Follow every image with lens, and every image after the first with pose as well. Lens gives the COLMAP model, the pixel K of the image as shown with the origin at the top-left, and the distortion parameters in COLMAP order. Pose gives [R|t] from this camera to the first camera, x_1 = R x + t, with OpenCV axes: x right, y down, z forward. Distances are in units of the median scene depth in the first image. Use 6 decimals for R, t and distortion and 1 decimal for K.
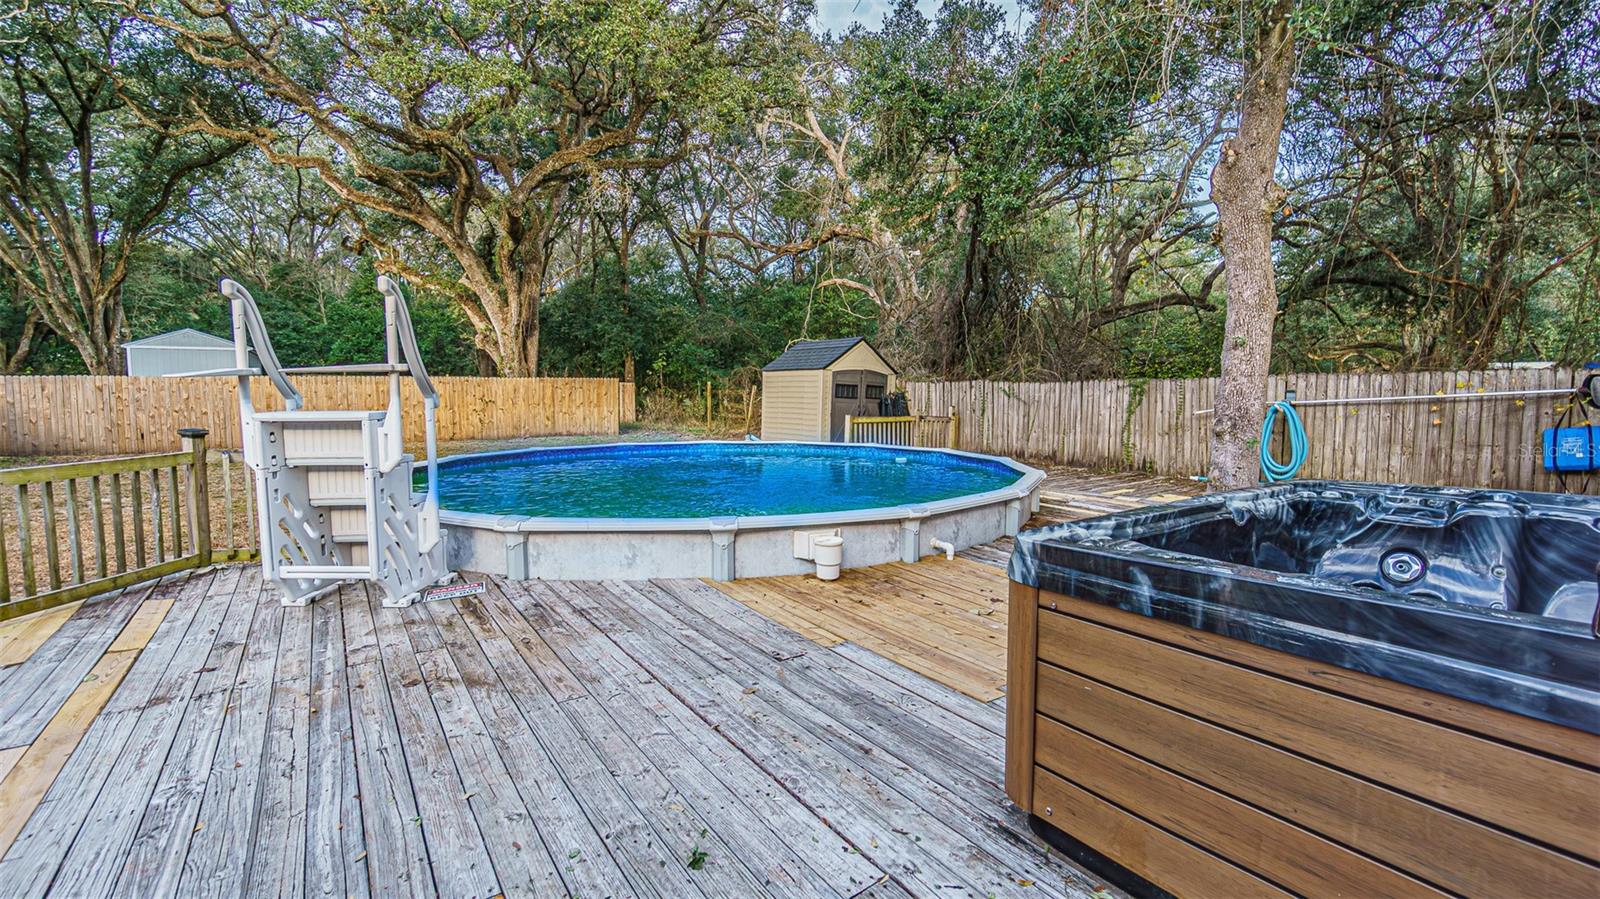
lens RADIAL K [[688.0, 0, 796.8], [0, 688.0, 441.0], [0, 0, 1]] dist [-0.001990, 0.000275]
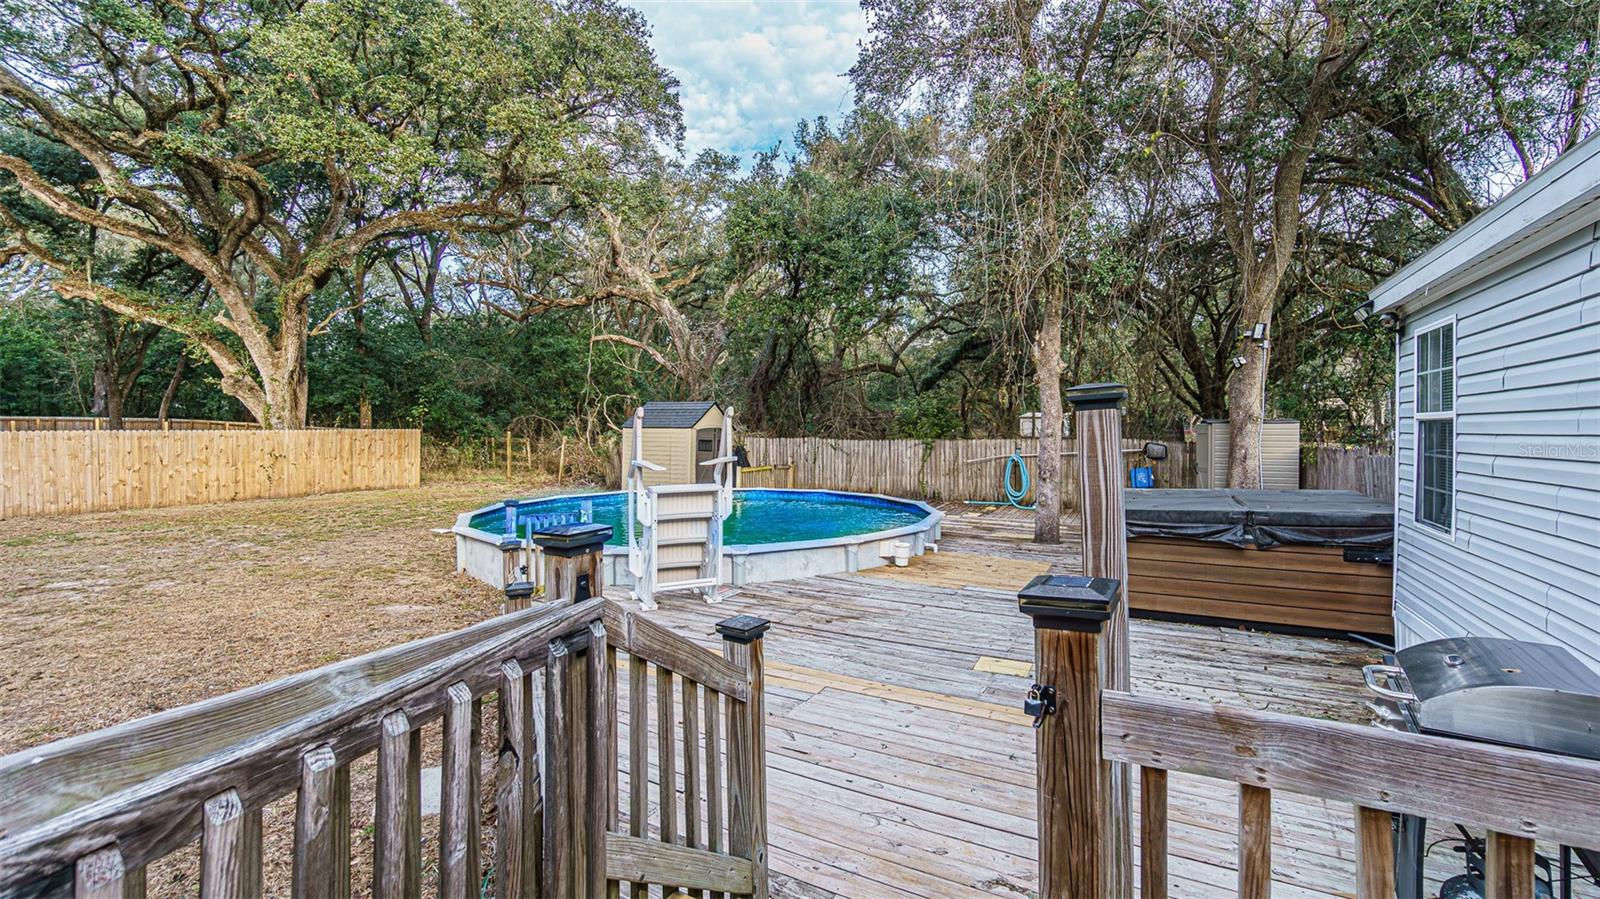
lens RADIAL K [[688.0, 0, 801.3], [0, 688.0, 447.0], [0, 0, 1]] dist [-0.001990, 0.000275]
pose [[0.885682, -0.011609, 0.464147, -0.256628], [0.032346, 0.998801, -0.036741, -0.013882], [-0.463164, 0.047554, 0.884996, -0.125486]]
